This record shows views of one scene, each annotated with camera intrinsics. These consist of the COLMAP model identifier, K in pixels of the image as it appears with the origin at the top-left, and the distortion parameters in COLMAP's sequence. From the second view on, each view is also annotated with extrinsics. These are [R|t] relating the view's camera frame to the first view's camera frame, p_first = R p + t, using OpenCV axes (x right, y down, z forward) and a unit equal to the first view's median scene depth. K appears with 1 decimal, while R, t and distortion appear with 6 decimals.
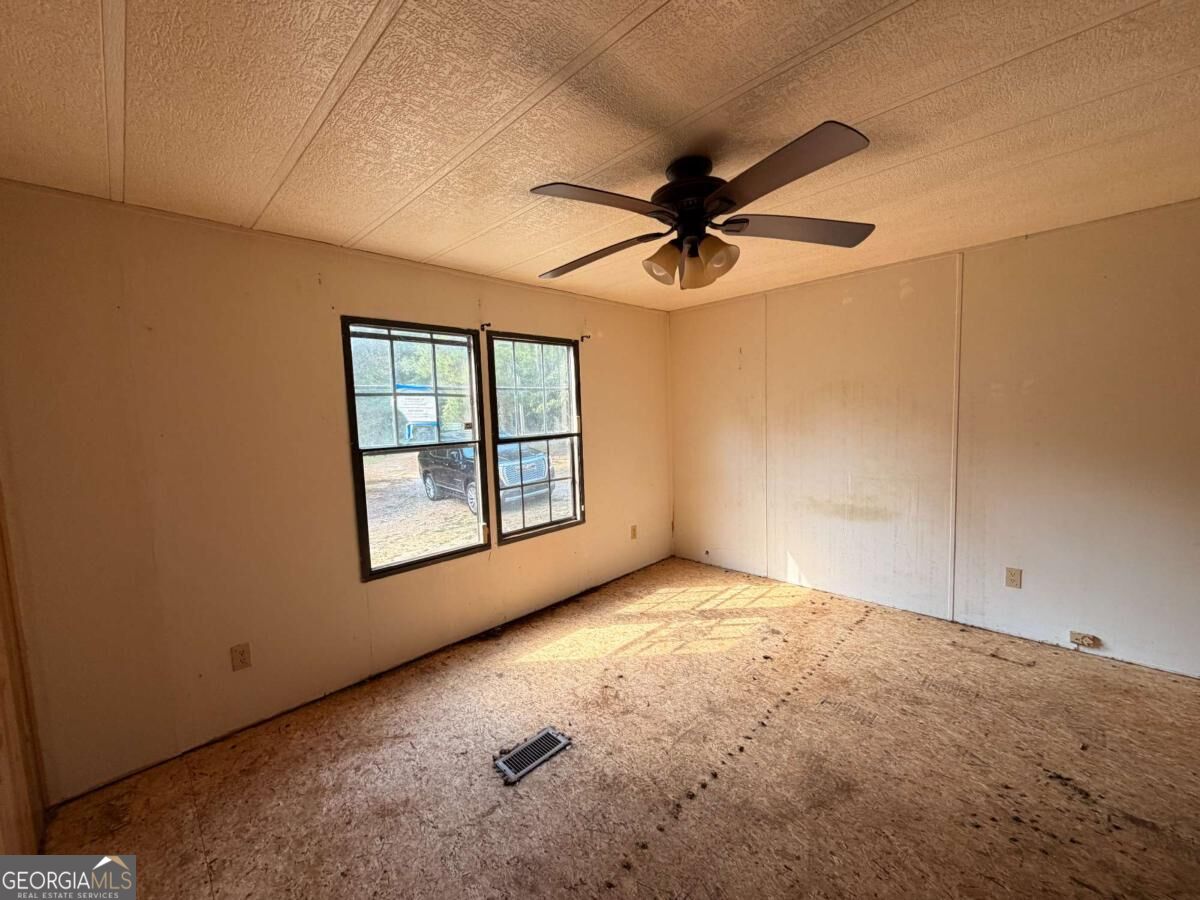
lens RADIAL K [[476.0, 0, 599.9], [0, 476.0, 449.4], [0, 0, 1]] dist [0.000868, 0.000369]
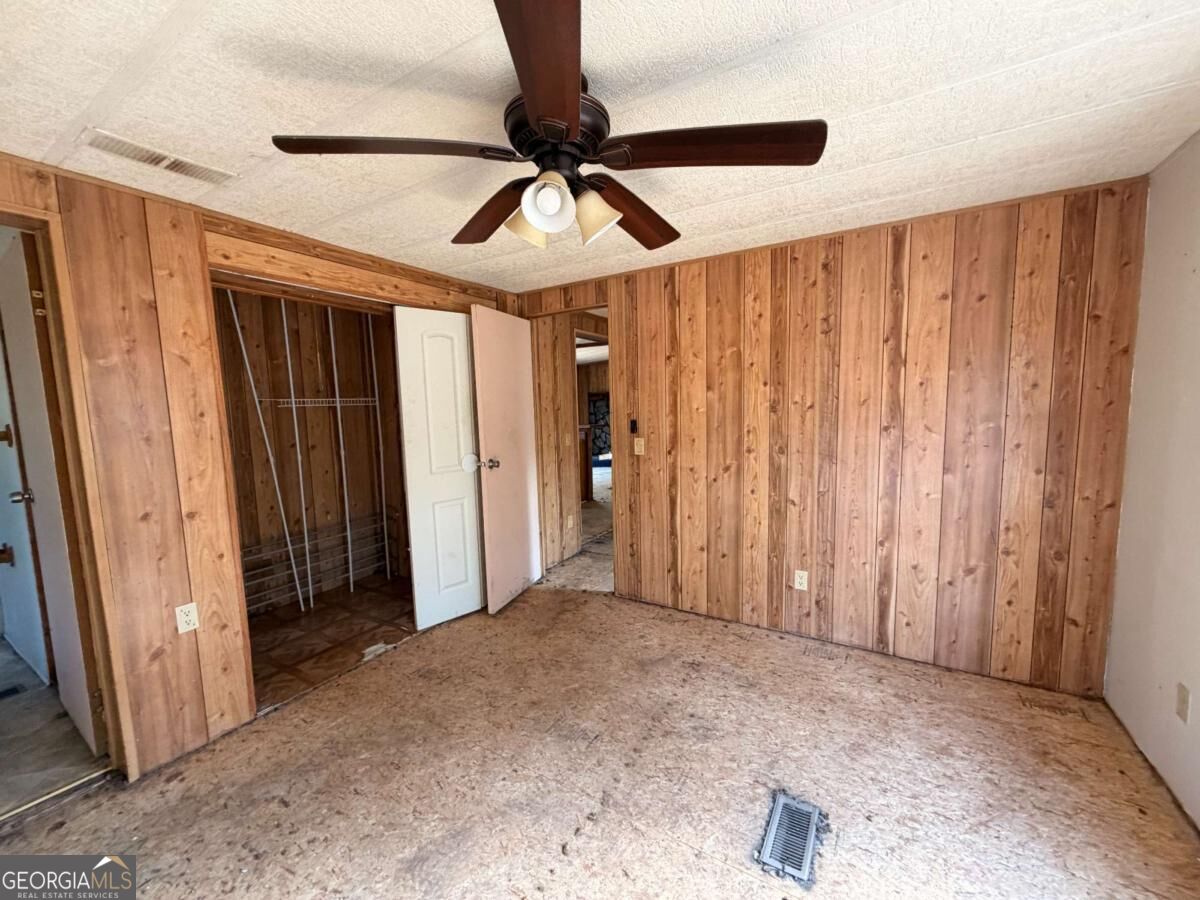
lens RADIAL K [[476.0, 0, 602.1], [0, 476.0, 453.8], [0, 0, 1]] dist [0.000868, 0.000369]
pose [[-0.967719, 0.089040, -0.235778, 0.189612], [0.043175, 0.980252, 0.192981, -0.091727], [0.248305, 0.176572, -0.952453, 1.022137]]
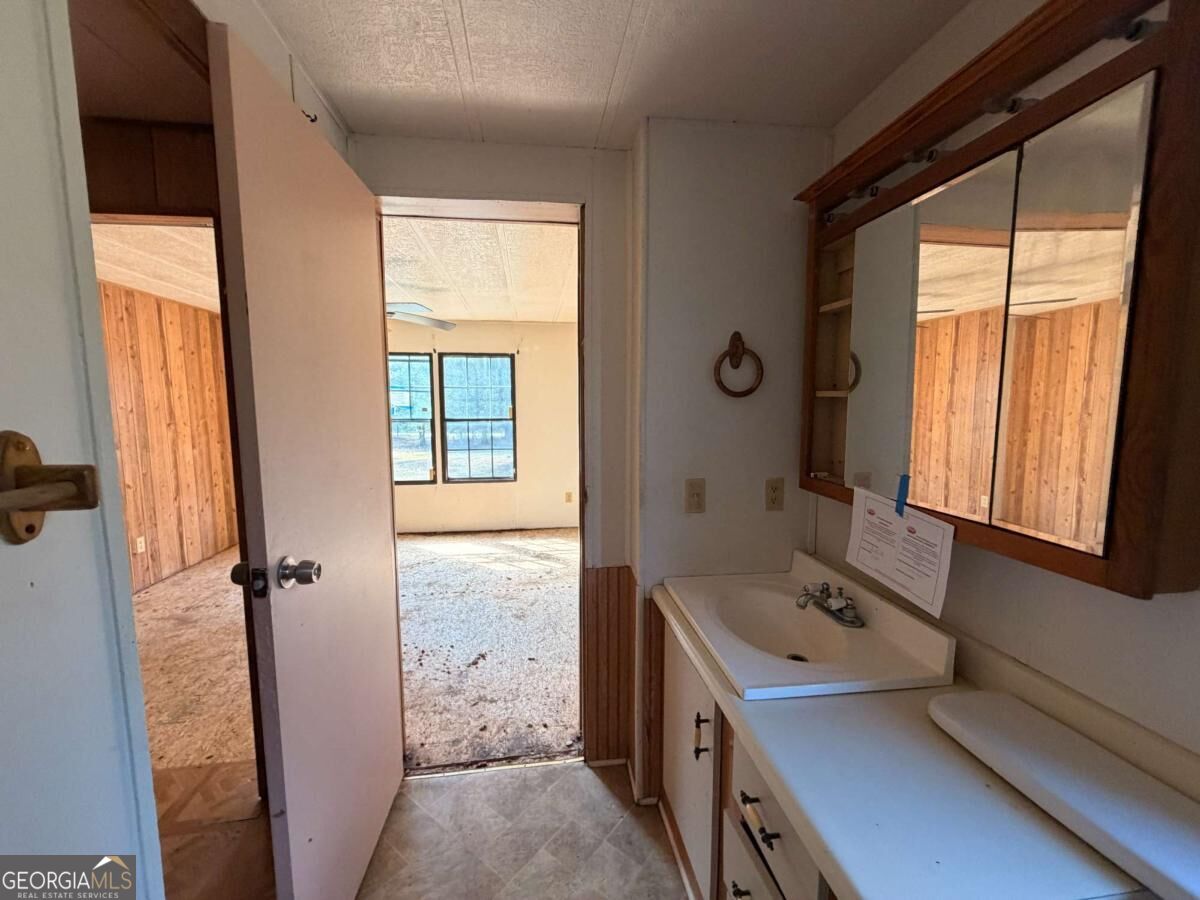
lens RADIAL K [[476.0, 0, 594.4], [0, 476.0, 451.1], [0, 0, 1]] dist [0.000868, 0.000369]
pose [[0.796185, 0.098062, -0.597054, 1.228376], [-0.077487, 0.995179, 0.060121, -0.050463], [0.600071, -0.001603, 0.799945, -0.001281]]
